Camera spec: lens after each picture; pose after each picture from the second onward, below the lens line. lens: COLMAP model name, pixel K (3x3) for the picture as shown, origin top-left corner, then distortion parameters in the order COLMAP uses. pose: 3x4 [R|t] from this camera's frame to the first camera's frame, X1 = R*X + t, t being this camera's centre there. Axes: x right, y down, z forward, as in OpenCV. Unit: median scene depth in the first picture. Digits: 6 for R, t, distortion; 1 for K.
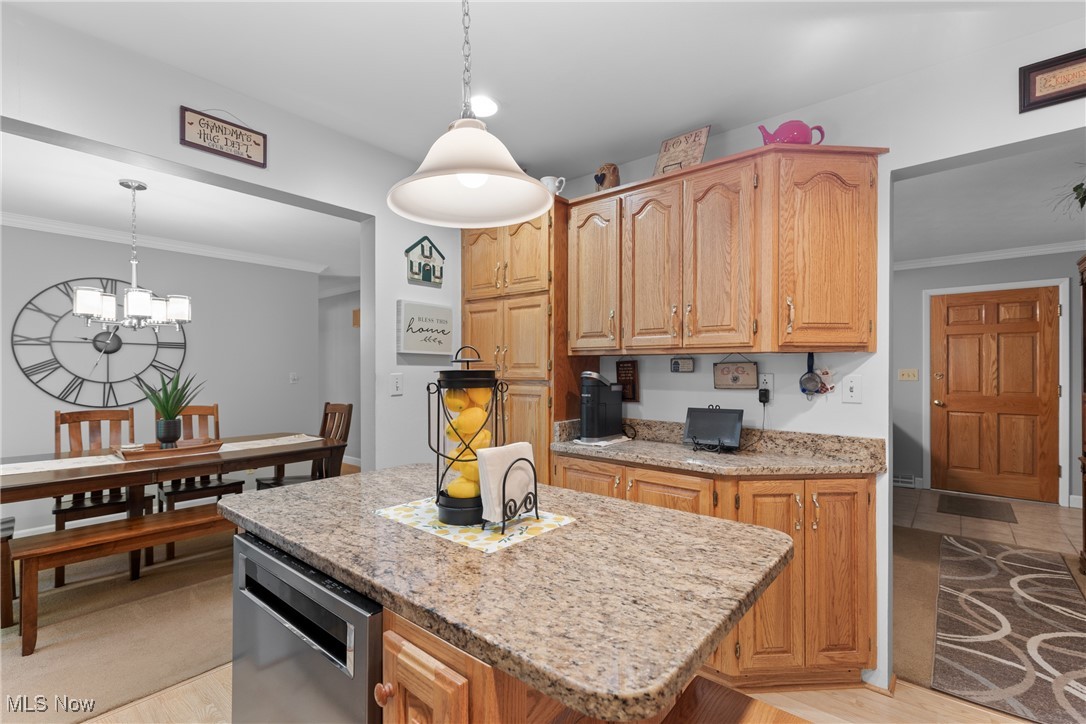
lens RADIAL K [[489.6, 0, 541.0], [0, 489.6, 367.7], [0, 0, 1]] dist [0.007140, -0.000155]
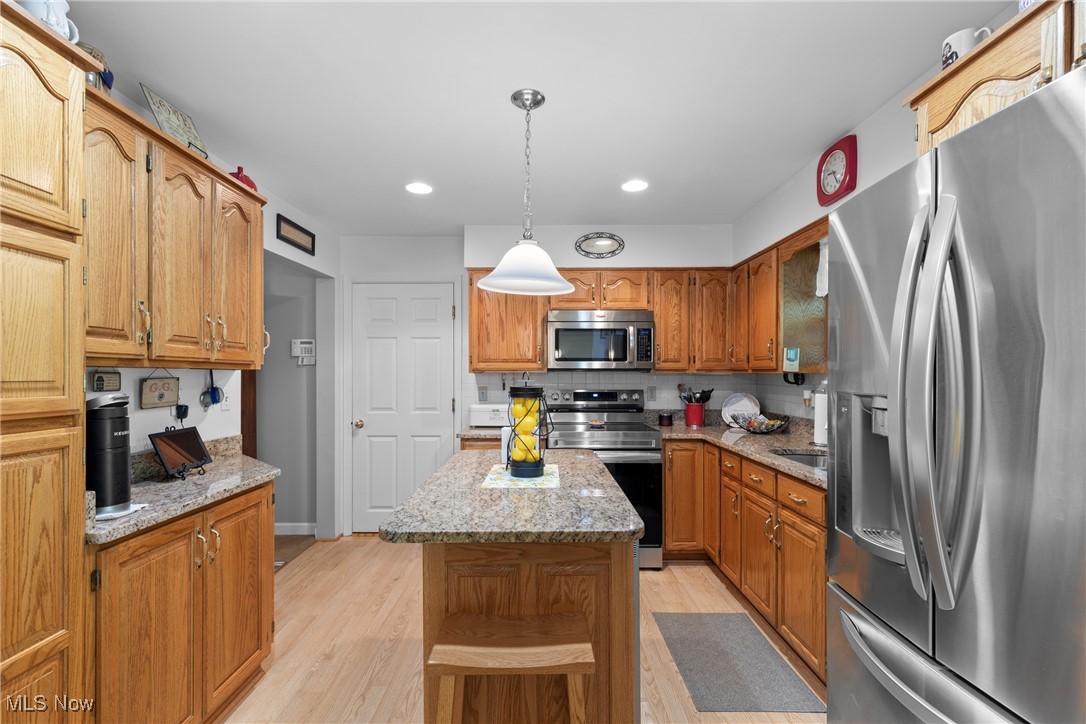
lens RADIAL K [[489.6, 0, 538.1], [0, 489.6, 376.1], [0, 0, 1]] dist [0.007140, -0.000155]
pose [[-0.646844, -0.004707, 0.762608, -0.360354], [-0.001482, 0.999987, 0.004914, -0.009451], [-0.762621, 0.002048, -0.646842, 0.515420]]
